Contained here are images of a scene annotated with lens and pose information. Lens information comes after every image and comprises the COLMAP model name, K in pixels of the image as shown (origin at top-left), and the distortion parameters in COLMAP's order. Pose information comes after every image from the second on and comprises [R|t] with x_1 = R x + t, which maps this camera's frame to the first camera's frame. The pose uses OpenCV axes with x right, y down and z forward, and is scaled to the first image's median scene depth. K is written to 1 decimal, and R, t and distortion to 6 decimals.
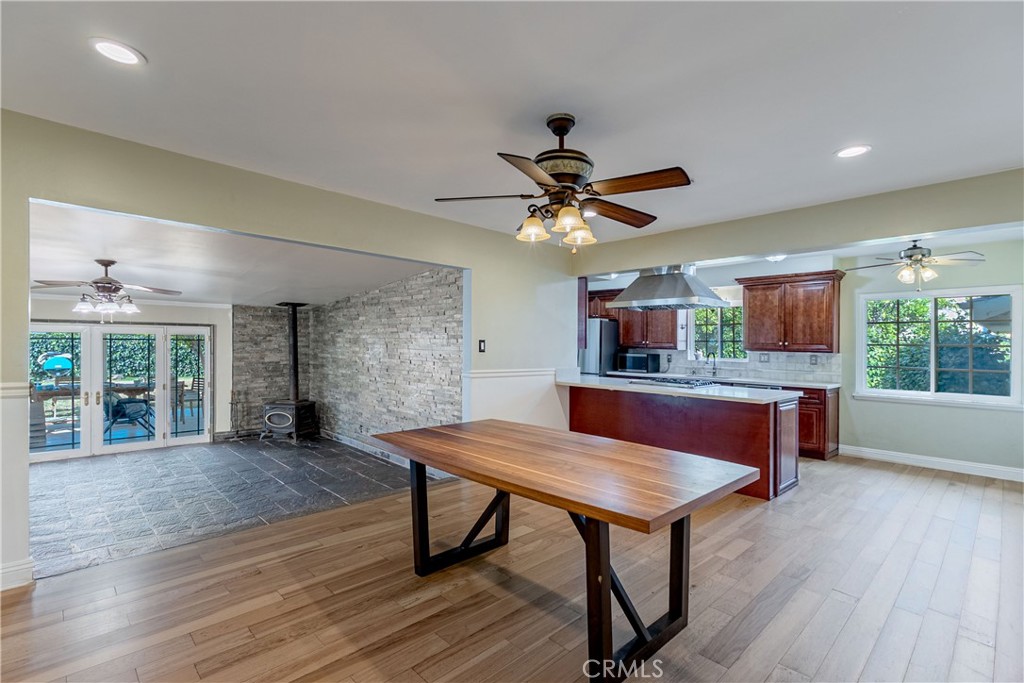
lens RADIAL K [[474.1, 0, 512.5], [0, 474.1, 341.6], [0, 0, 1]] dist [0.017372, -0.000454]
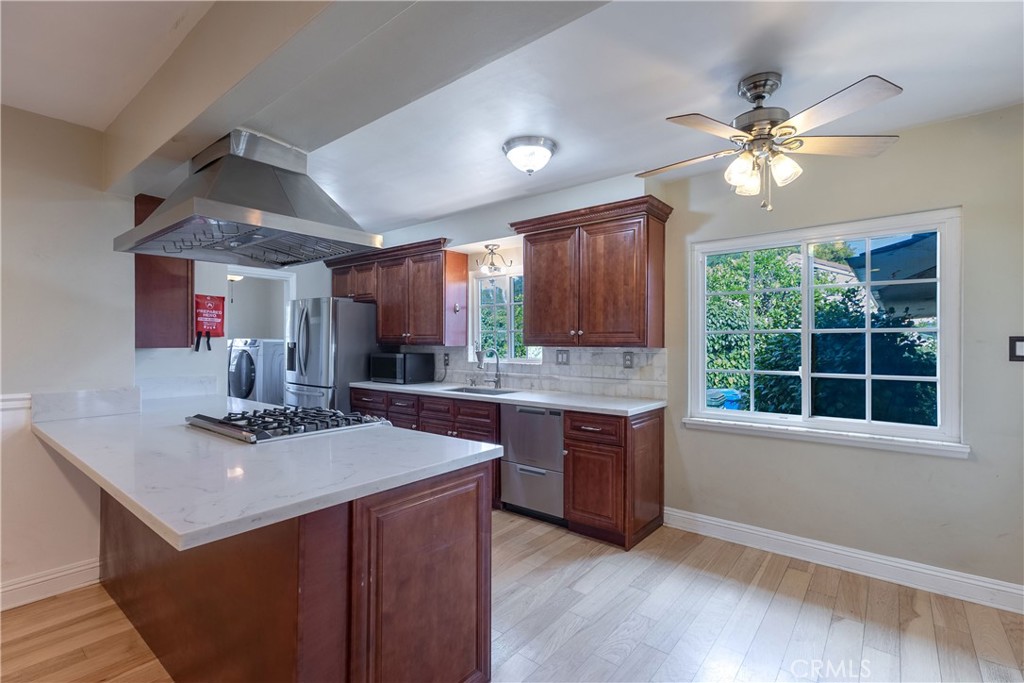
lens RADIAL K [[474.1, 0, 511.2], [0, 474.1, 342.0], [0, 0, 1]] dist [0.017372, -0.000454]
pose [[0.991753, -0.014511, 0.127341, 0.427742], [0.013774, 0.999883, 0.006660, 0.010919], [-0.127423, -0.004852, 0.991837, 0.456034]]
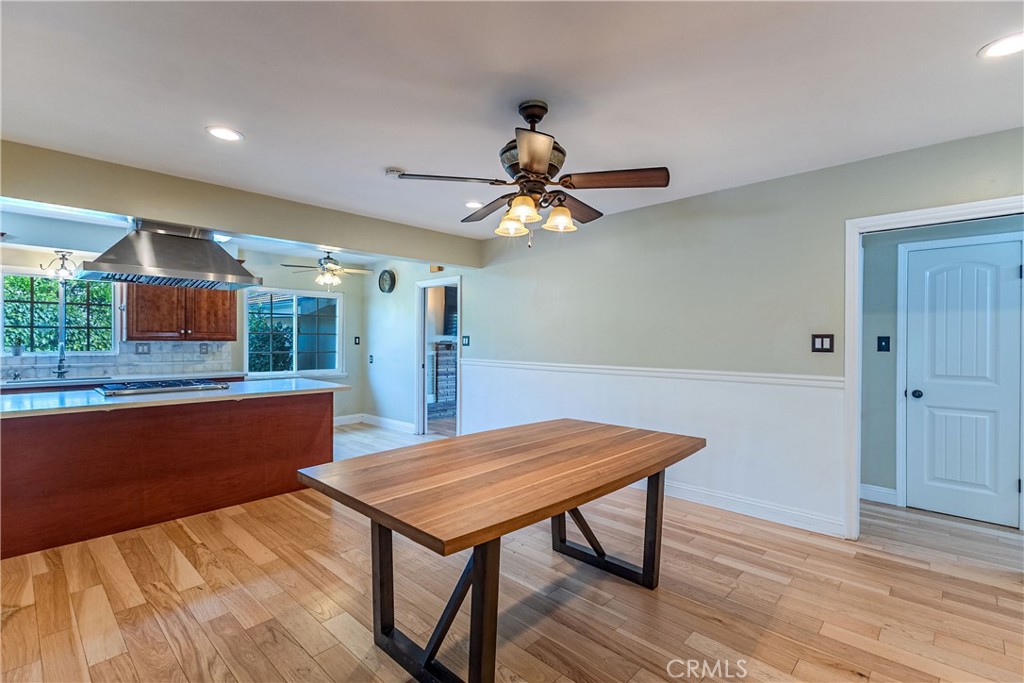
lens RADIAL K [[474.1, 0, 509.4], [0, 474.1, 333.4], [0, 0, 1]] dist [0.017372, -0.000454]
pose [[-0.037632, -0.002495, 0.999289, -0.353000], [-0.012770, 0.999916, 0.002016, -0.001987], [-0.999210, -0.012685, -0.037661, 0.440295]]
